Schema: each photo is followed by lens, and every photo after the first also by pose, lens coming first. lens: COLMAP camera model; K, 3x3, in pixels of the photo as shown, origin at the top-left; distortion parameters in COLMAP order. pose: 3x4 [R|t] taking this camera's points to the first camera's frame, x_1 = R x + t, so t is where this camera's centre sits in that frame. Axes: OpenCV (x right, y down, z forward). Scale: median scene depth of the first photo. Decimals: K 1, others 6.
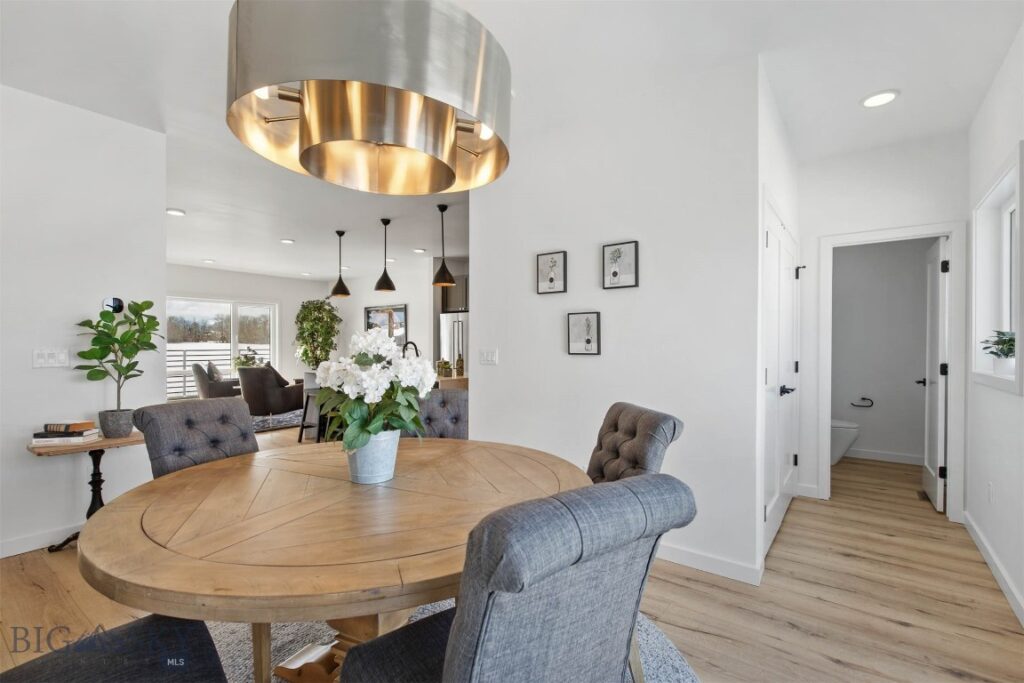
lens RADIAL K [[457.9, 0, 515.1], [0, 457.9, 340.7], [0, 0, 1]] dist [0.003046, 0.000396]
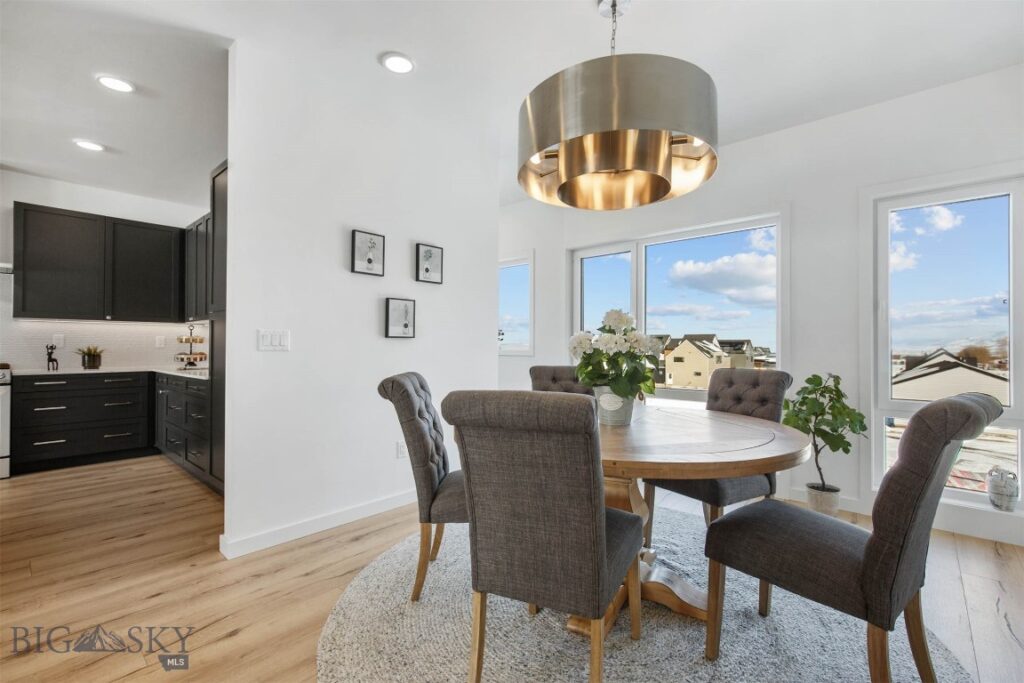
lens RADIAL K [[457.9, 0, 515.1], [0, 457.9, 340.7], [0, 0, 1]] dist [0.003046, 0.000396]
pose [[0.068912, -0.016630, 0.997484, -0.921837], [-0.040419, 0.998994, 0.019448, 0.005382], [-0.996804, -0.041657, 0.068171, 0.654289]]
